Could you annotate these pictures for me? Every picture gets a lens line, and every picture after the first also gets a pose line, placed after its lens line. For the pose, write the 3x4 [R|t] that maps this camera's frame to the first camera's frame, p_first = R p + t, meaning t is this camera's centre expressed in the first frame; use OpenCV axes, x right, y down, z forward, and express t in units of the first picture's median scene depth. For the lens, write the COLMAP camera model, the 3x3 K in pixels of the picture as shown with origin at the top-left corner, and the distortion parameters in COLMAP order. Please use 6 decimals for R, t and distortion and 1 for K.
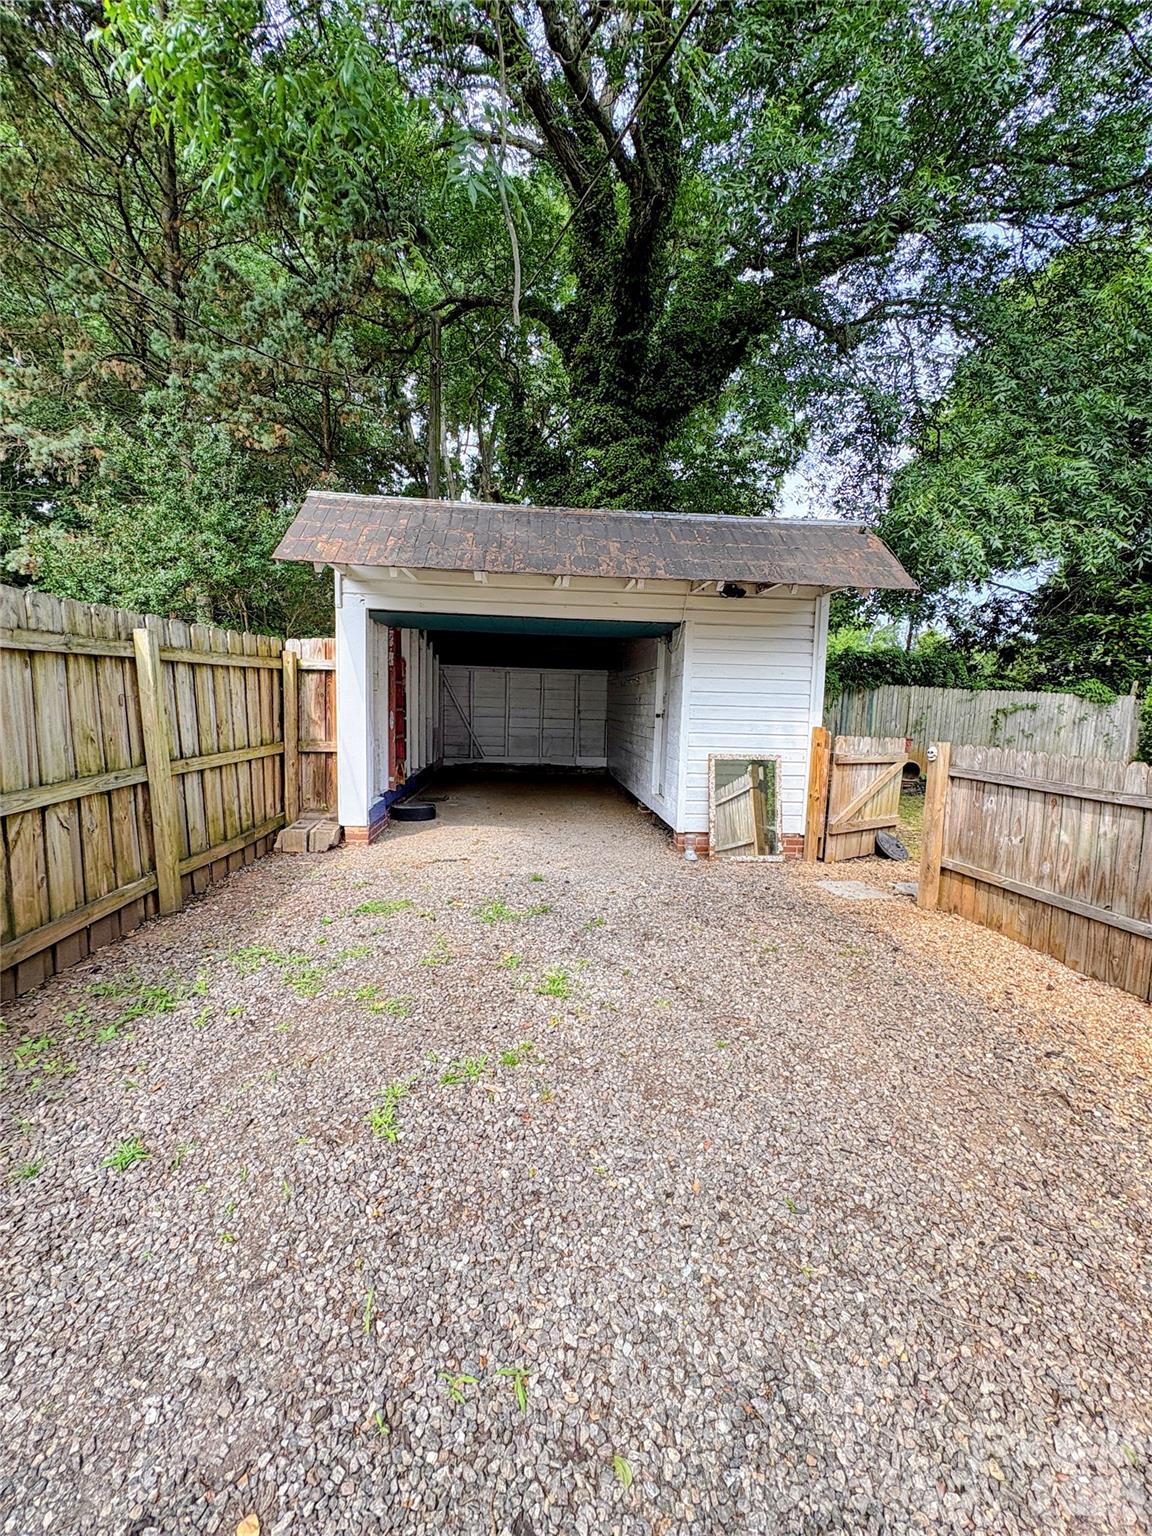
lens RADIAL K [[623.3, 0, 576.0], [0, 623.3, 768.0], [0, 0, 1]] dist [-0.000047, -0.000026]
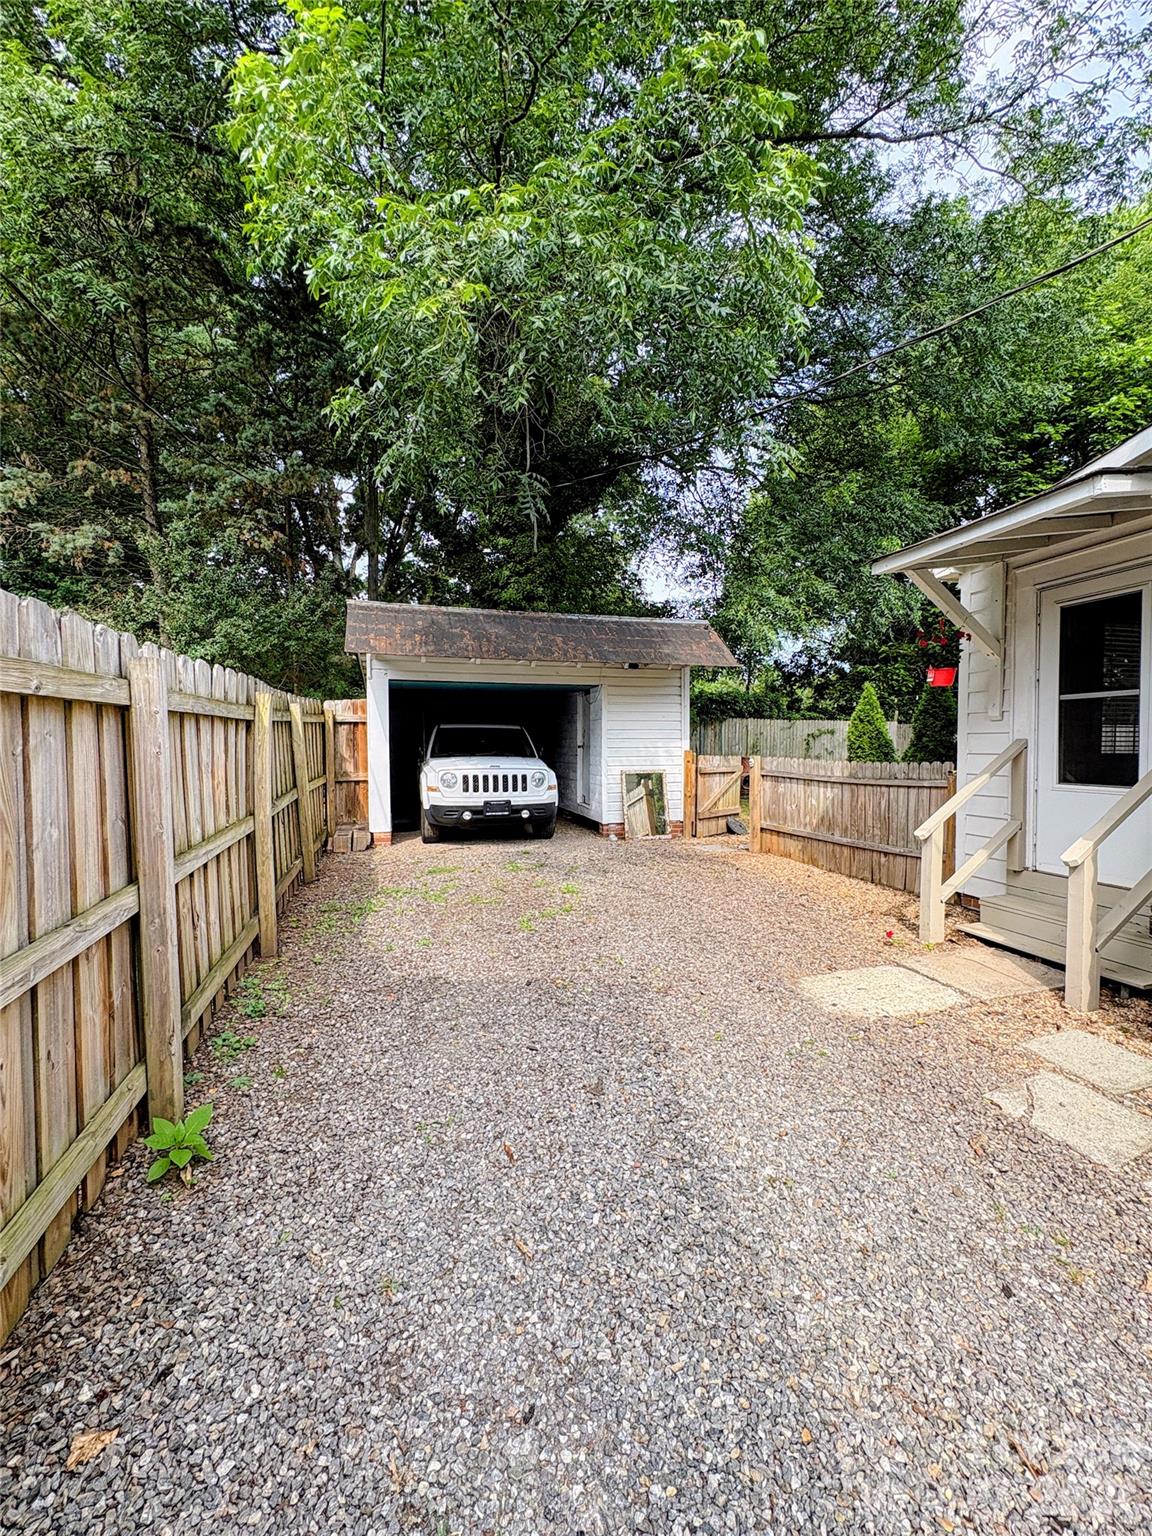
lens RADIAL K [[623.3, 0, 576.0], [0, 623.3, 768.0], [0, 0, 1]] dist [-0.000047, -0.000026]
pose [[0.978080, -0.040201, 0.204314, -0.196986], [0.050760, 0.997618, -0.046702, 0.035314], [-0.201950, 0.056049, 0.977791, -0.447780]]
